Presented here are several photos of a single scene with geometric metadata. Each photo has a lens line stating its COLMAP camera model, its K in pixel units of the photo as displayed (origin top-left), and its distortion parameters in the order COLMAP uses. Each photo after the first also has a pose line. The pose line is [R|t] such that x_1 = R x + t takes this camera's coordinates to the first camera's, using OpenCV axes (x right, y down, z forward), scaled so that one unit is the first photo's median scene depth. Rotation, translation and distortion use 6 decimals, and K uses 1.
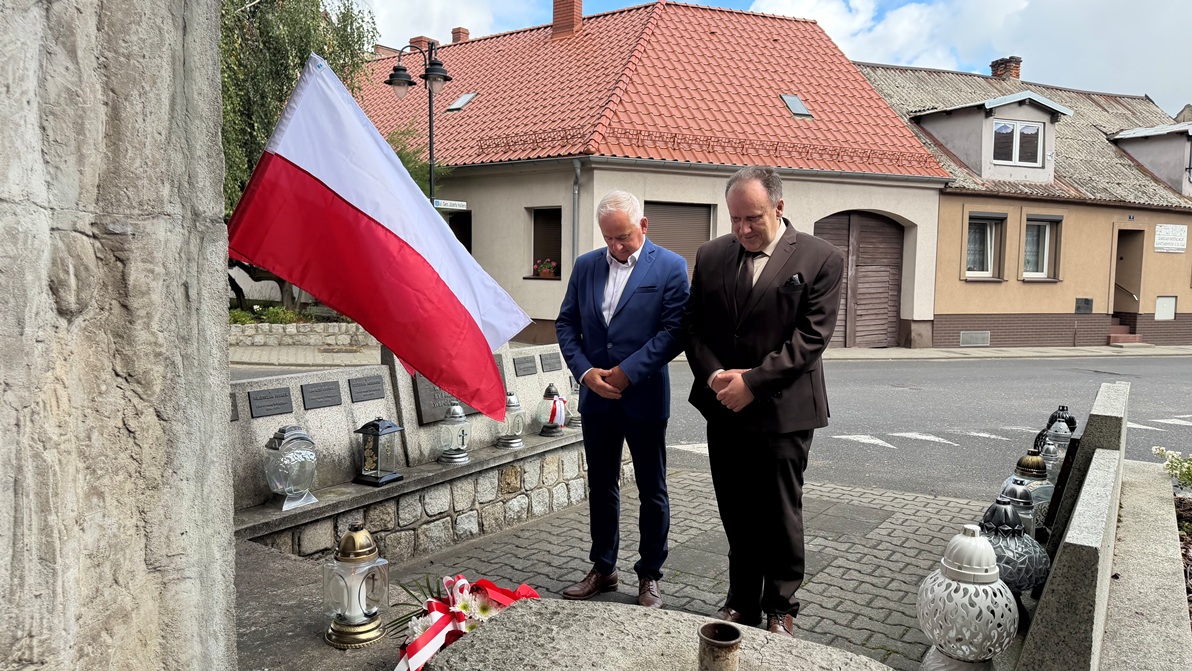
lens RADIAL K [[834.4, 0, 596.0], [0, 834.4, 335.5], [0, 0, 1]] dist [0.095240, -0.129265]
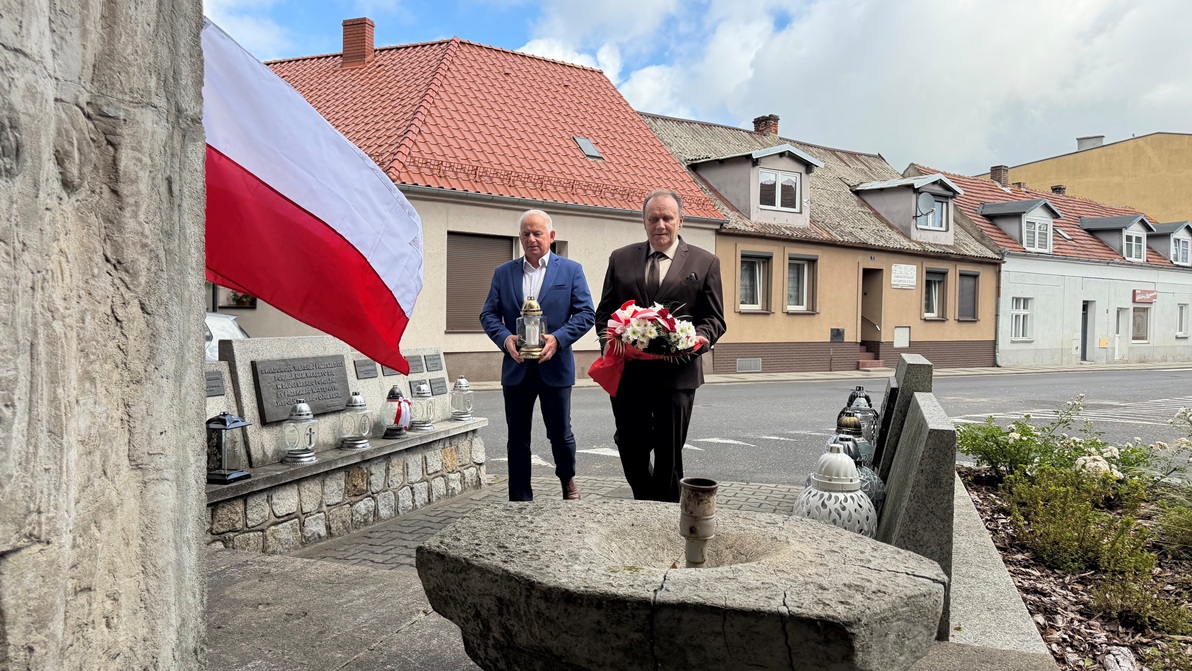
lens RADIAL K [[834.4, 0, 596.0], [0, 834.4, 335.5], [0, 0, 1]] dist [0.095240, -0.129265]
pose [[0.968683, -0.009113, 0.248133, -0.234219], [0.021301, 0.998692, -0.046475, 0.170199], [-0.247385, 0.050305, 0.967611, -0.073061]]
